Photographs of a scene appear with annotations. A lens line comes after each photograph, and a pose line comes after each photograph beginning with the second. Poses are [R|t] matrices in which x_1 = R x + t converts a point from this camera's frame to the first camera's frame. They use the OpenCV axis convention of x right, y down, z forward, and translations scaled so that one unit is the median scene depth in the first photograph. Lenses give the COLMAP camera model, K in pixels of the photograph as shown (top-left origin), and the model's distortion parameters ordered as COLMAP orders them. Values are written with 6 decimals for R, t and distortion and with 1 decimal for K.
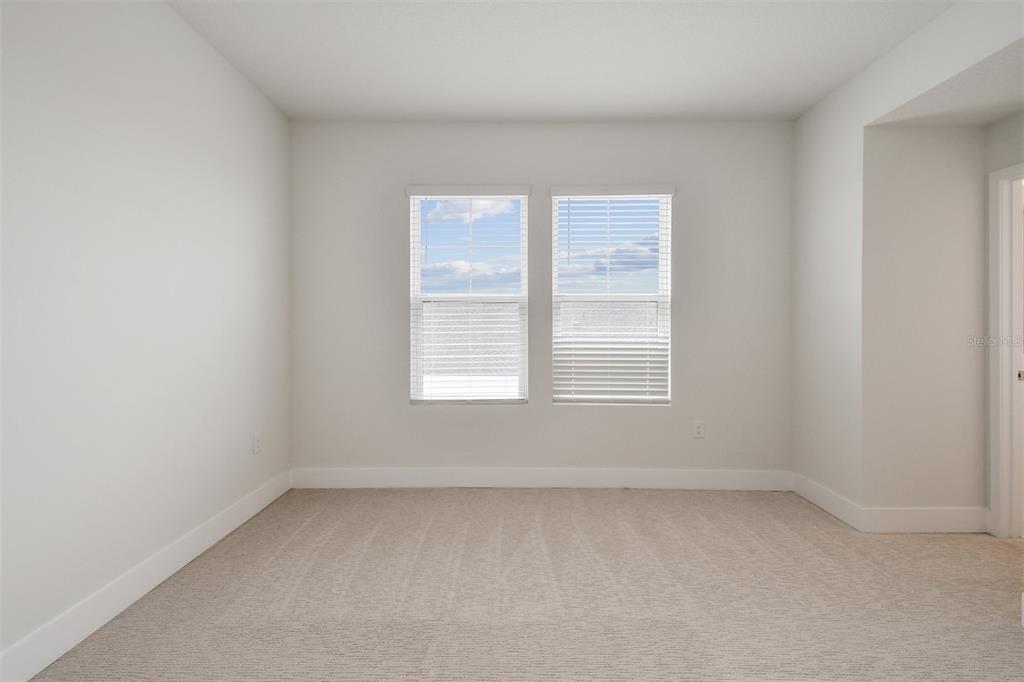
lens RADIAL K [[463.2, 0, 511.4], [0, 463.2, 337.3], [0, 0, 1]] dist [0.032206, -0.007045]
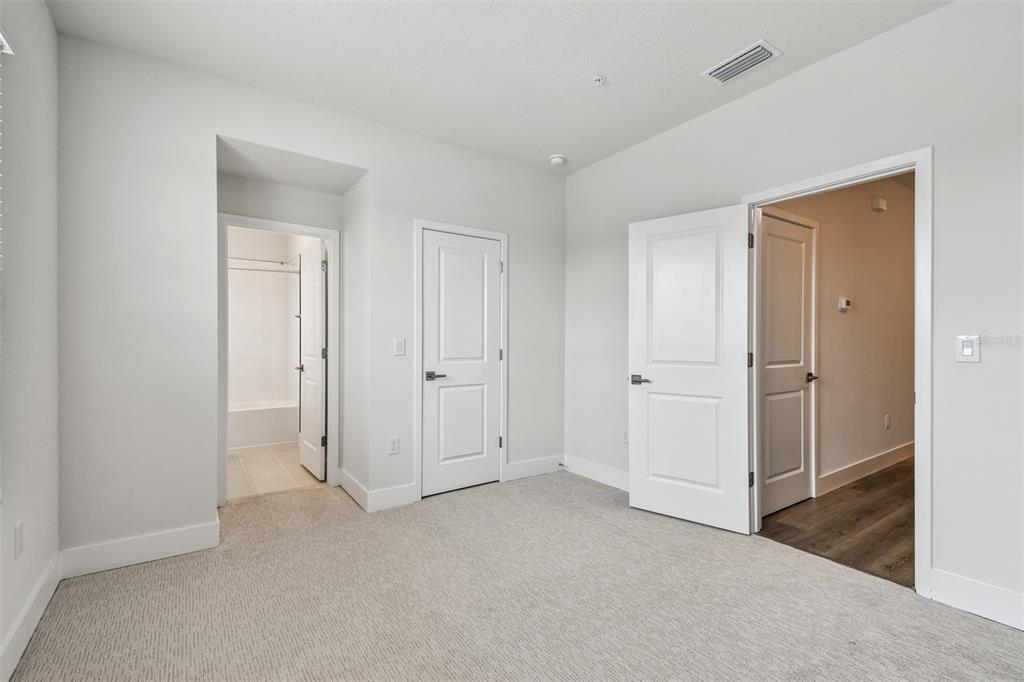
lens RADIAL K [[463.2, 0, 509.3], [0, 463.2, 340.5], [0, 0, 1]] dist [0.032206, -0.007045]
pose [[-0.598761, -0.003457, 0.800920, -0.420423], [0.001782, 0.999982, 0.005648, -0.018772], [-0.800926, 0.004809, -0.598745, 1.156270]]
